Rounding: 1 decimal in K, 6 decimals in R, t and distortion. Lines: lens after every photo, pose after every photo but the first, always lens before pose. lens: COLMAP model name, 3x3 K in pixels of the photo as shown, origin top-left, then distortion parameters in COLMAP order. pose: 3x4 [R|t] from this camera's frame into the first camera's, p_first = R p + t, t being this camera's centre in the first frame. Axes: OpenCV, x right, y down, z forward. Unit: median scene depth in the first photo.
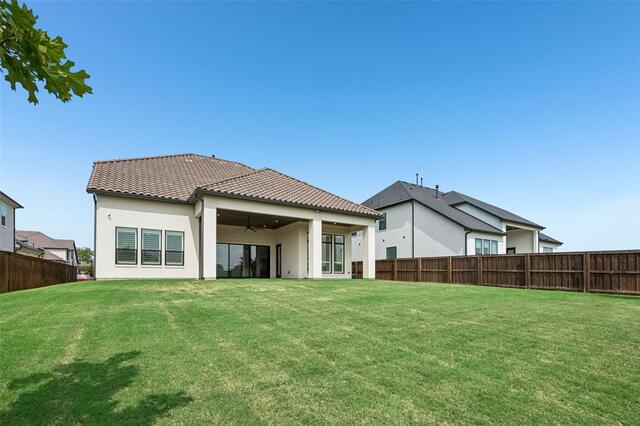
lens RADIAL K [[279.5, 0, 320.2], [0, 279.5, 206.6], [0, 0, 1]] dist [-0.002096, 0.000337]
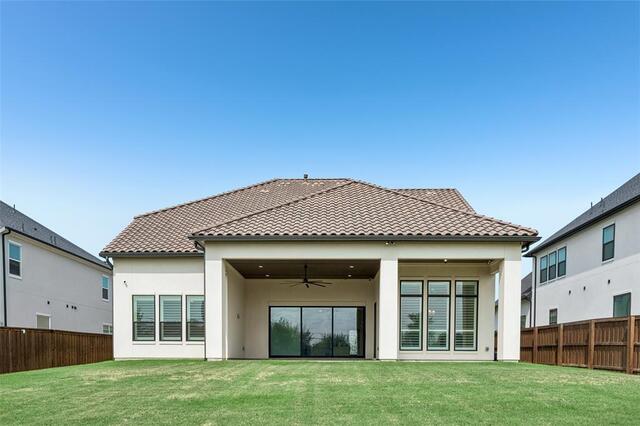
lens RADIAL K [[469.2, 0, 320.1], [0, 469.2, 216.7], [0, 0, 1]] dist [0.010439, -0.003617]
pose [[0.842929, -0.153069, -0.515791, 0.403979], [0.127834, 0.988202, -0.084353, 0.026155], [0.522618, 0.005168, 0.852551, 0.087310]]
